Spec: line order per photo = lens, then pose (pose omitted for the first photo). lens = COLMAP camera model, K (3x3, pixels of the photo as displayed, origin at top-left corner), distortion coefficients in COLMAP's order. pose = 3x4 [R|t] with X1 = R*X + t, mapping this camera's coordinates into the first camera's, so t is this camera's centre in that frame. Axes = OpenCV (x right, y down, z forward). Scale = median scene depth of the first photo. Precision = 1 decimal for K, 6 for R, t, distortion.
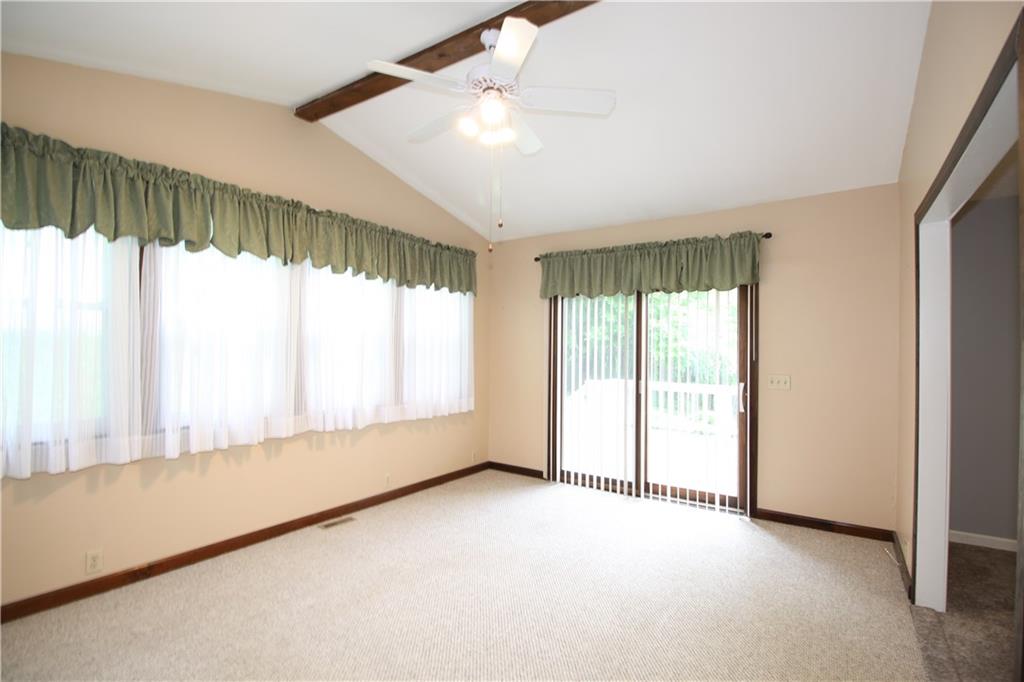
lens RADIAL K [[473.6, 0, 506.9], [0, 473.6, 347.9], [0, 0, 1]] dist [-0.010148, -0.007032]
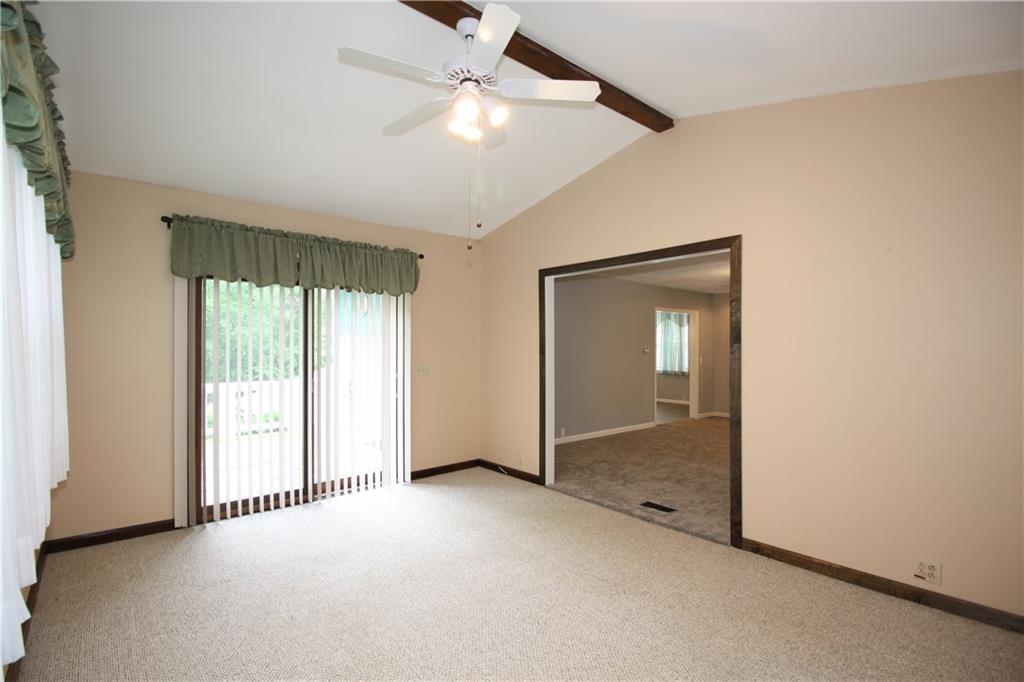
lens RADIAL K [[473.6, 0, 508.4], [0, 473.6, 342.1], [0, 0, 1]] dist [-0.010148, -0.007032]
pose [[0.265499, -0.002174, 0.964109, -0.518969], [0.000953, 0.999998, 0.001993, -0.006570], [-0.964111, 0.000389, 0.265500, 0.359780]]
